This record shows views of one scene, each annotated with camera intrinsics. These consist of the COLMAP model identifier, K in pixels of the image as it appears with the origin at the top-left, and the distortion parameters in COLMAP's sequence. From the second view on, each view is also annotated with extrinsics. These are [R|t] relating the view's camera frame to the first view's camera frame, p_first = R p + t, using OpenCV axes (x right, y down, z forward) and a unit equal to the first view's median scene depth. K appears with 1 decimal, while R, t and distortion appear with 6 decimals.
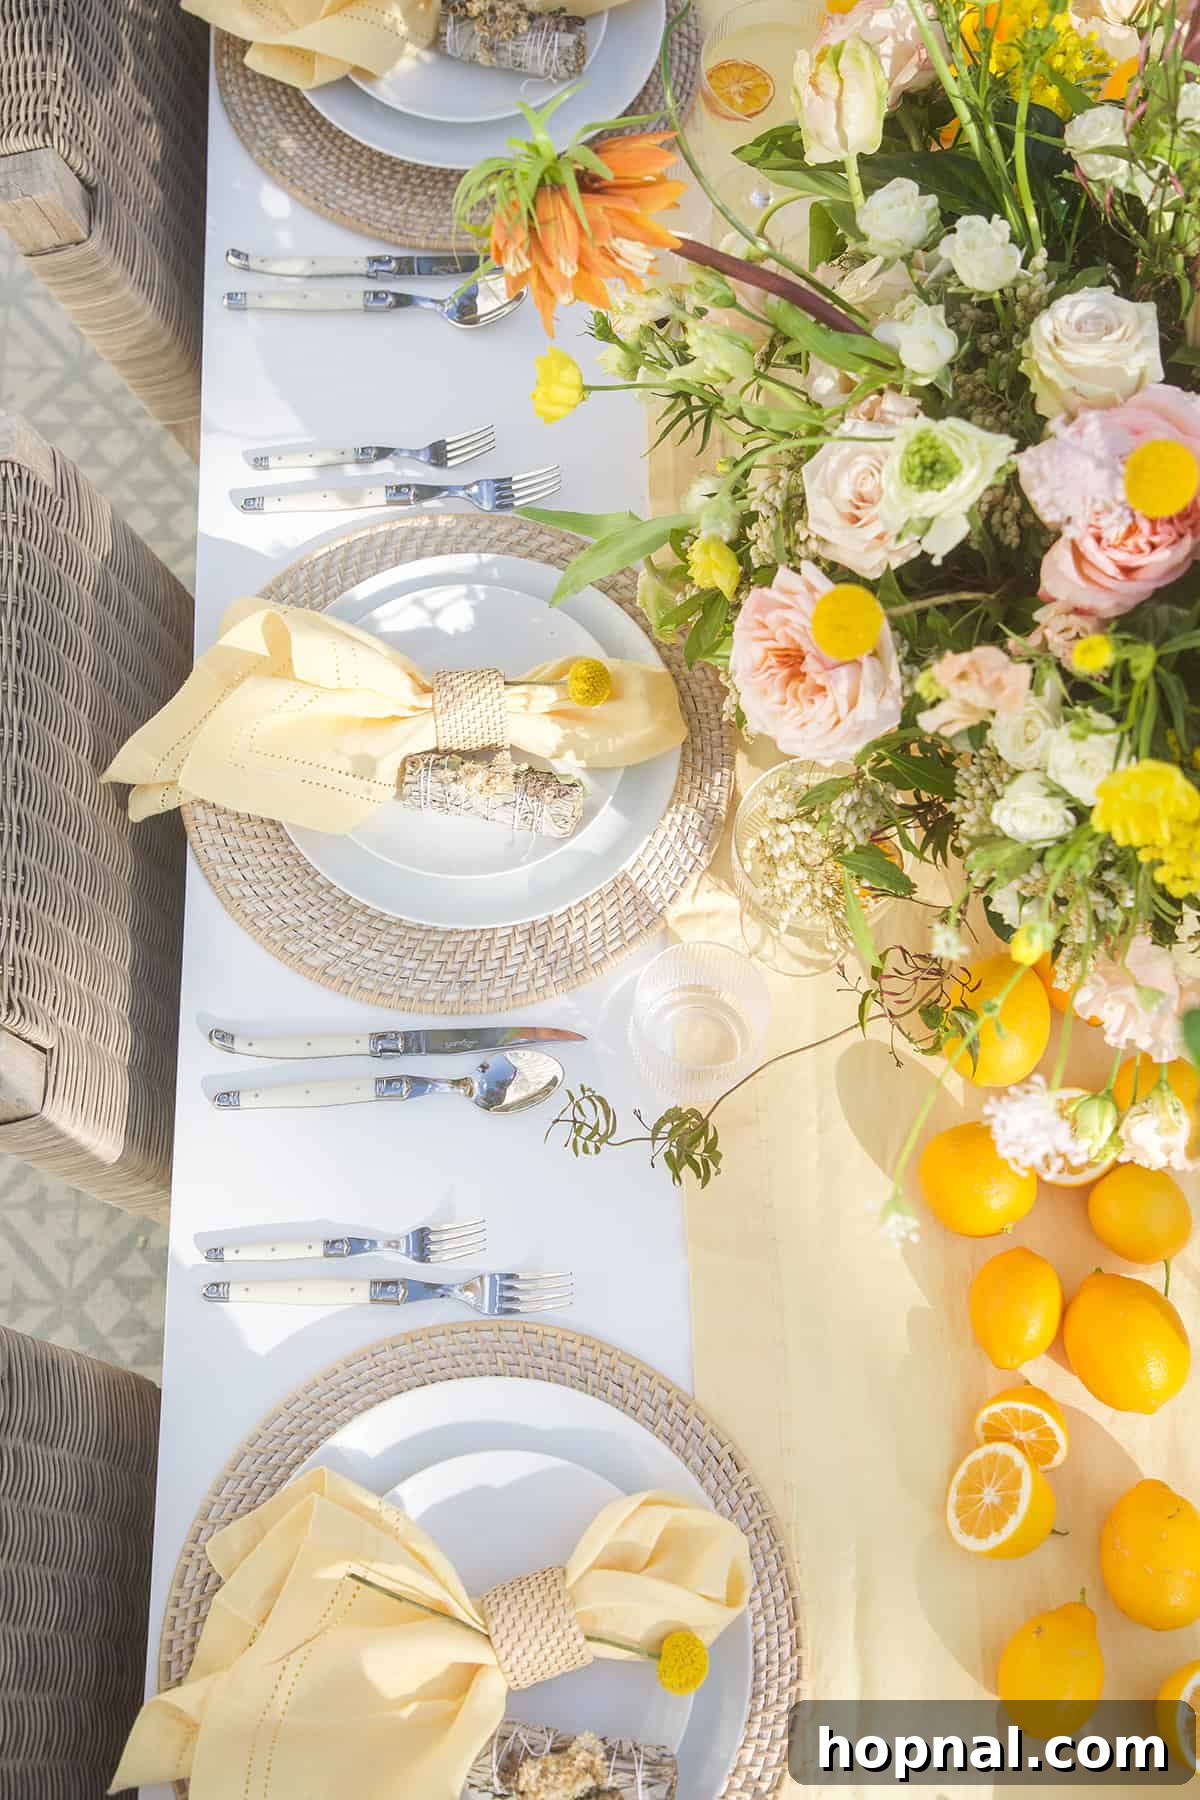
lens RADIAL K [[2091.7, 0, 600.0], [0, 2091.7, 900.0], [0, 0, 1]] dist [0.139350, 0.001687]
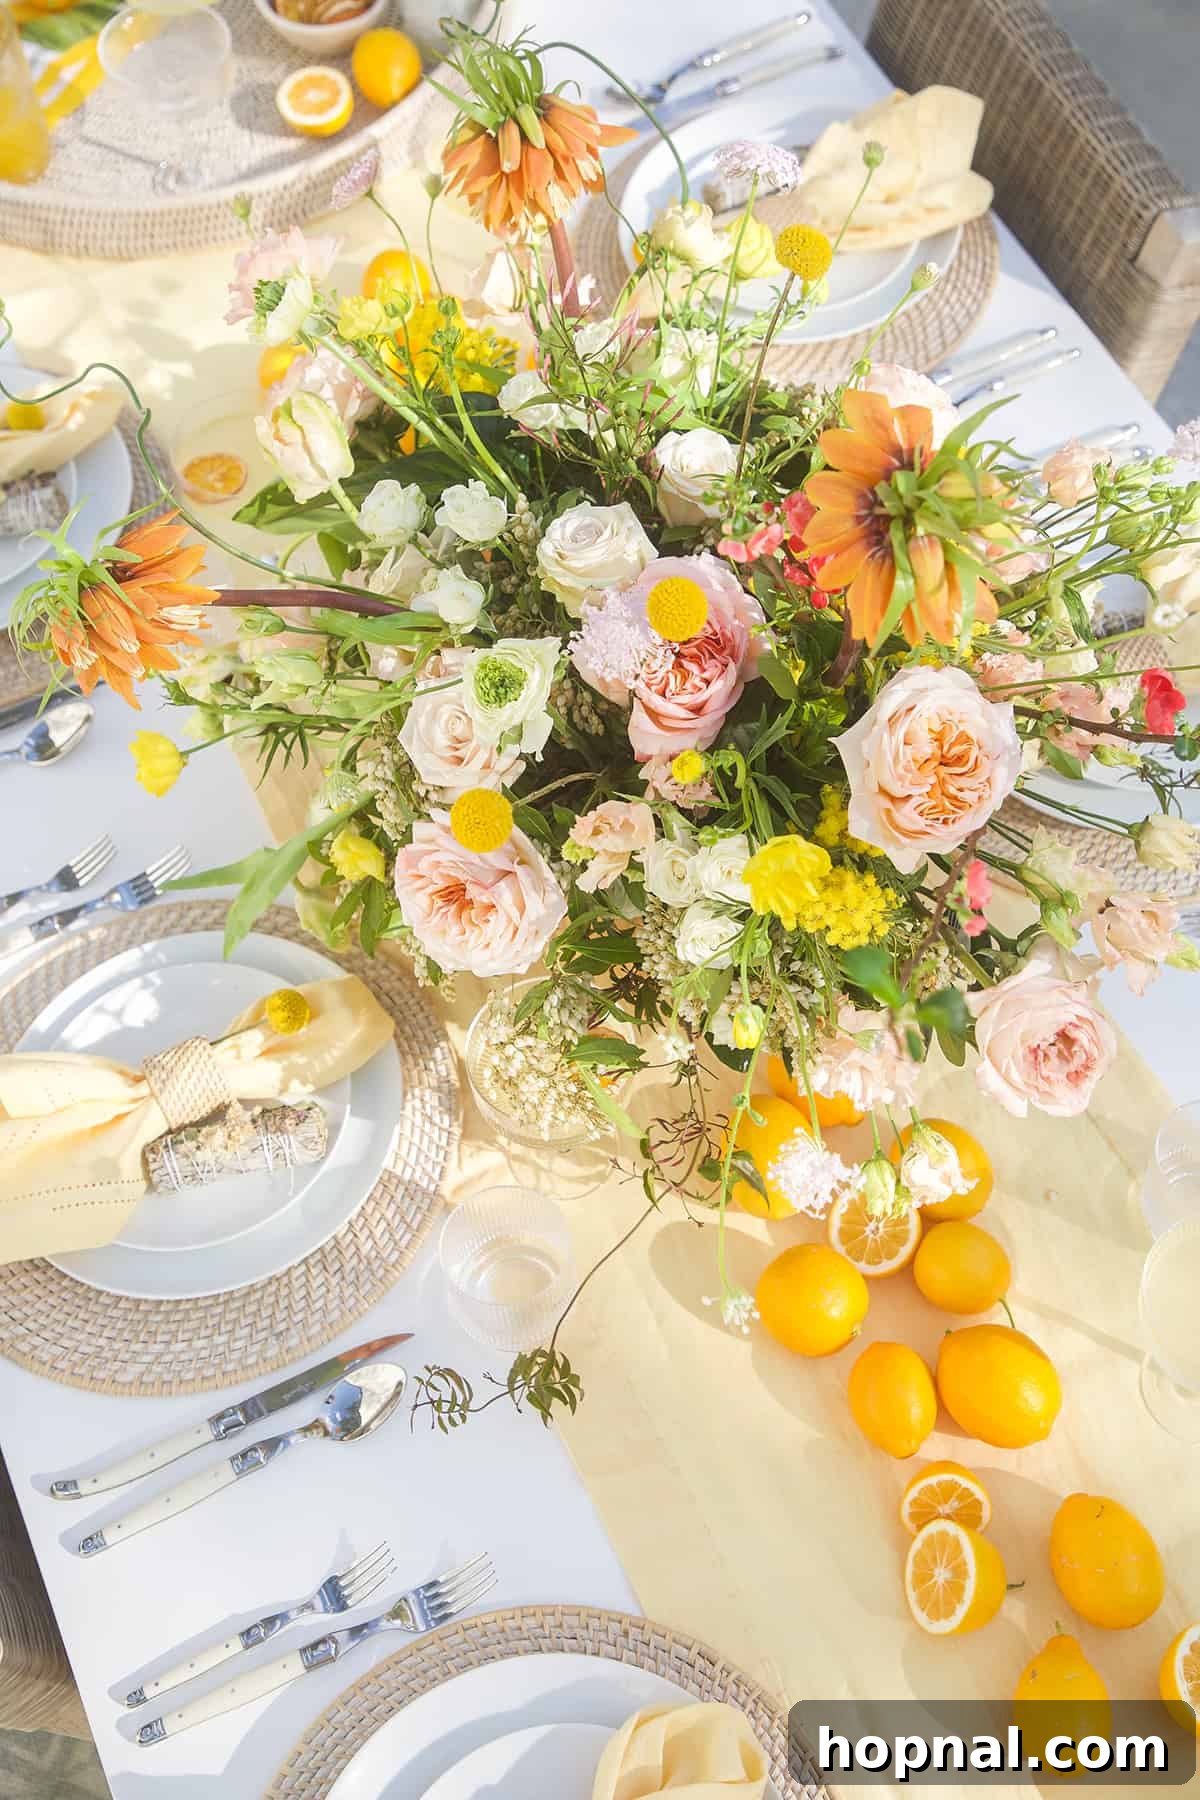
lens RADIAL K [[2365.7, 0, 600.0], [0, 2365.7, 900.0], [0, 0, 1]] dist [0.144883, 0.065024]
pose [[0.916844, -0.365390, 0.160894, -0.036221], [0.389974, 0.905956, -0.164816, 0.113151], [-0.085541, 0.213855, 0.973113, -0.189414]]
